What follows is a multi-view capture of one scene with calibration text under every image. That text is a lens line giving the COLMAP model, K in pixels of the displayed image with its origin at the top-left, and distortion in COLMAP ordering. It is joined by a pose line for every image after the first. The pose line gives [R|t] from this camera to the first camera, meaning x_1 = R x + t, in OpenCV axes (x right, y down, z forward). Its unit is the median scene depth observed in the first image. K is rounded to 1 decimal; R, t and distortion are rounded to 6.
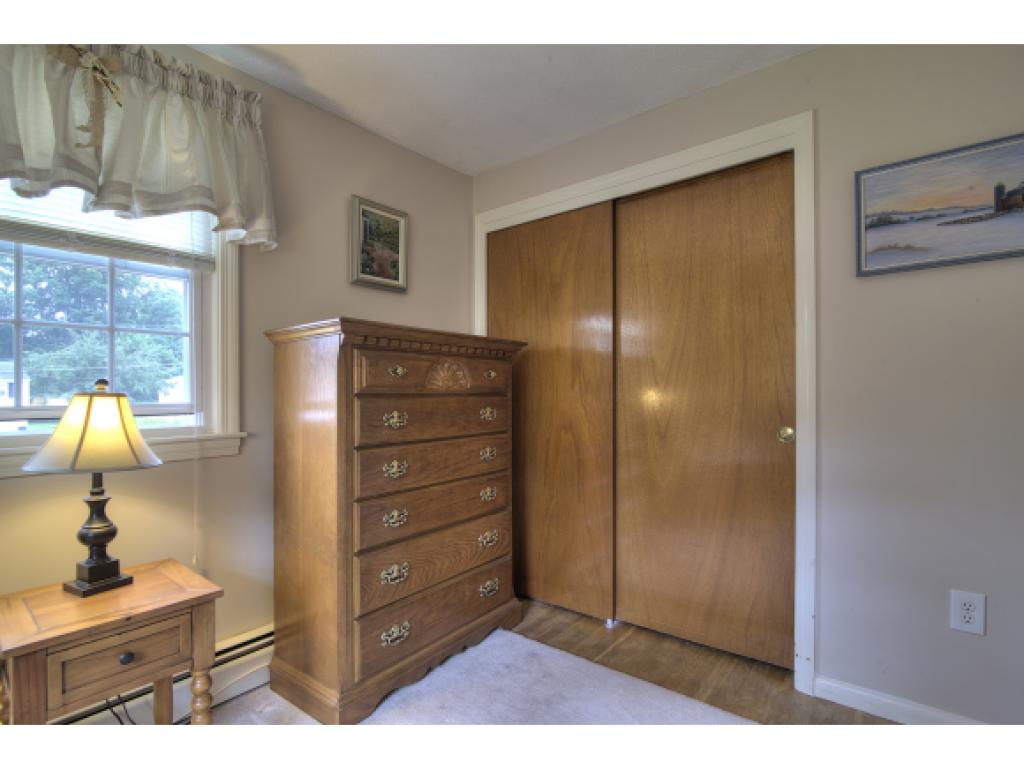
lens RADIAL K [[490.9, 0, 511.9], [0, 490.9, 388.0], [0, 0, 1]] dist [-0.030702, -0.000020]
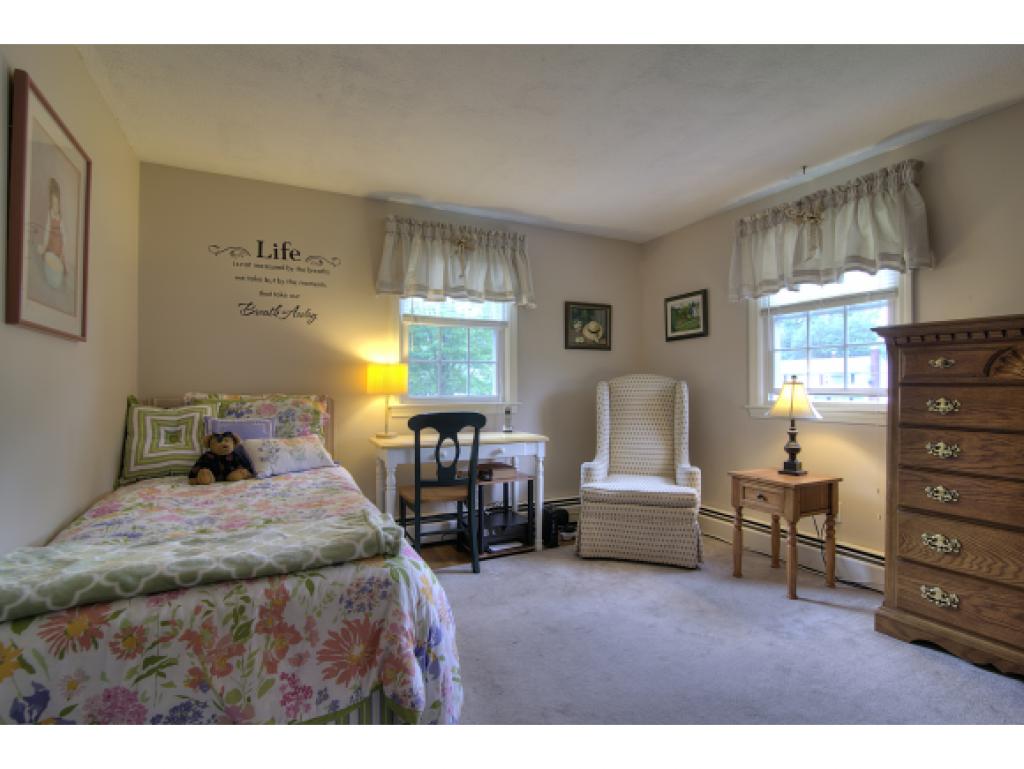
lens RADIAL K [[490.9, 0, 511.9], [0, 490.9, 388.0], [0, 0, 1]] dist [-0.030702, -0.000020]
pose [[-0.428564, 0.007968, -0.903476, 1.226216], [0.004460, 0.999968, 0.006704, 0.012195], [0.903500, -0.001157, -0.428586, 0.606991]]
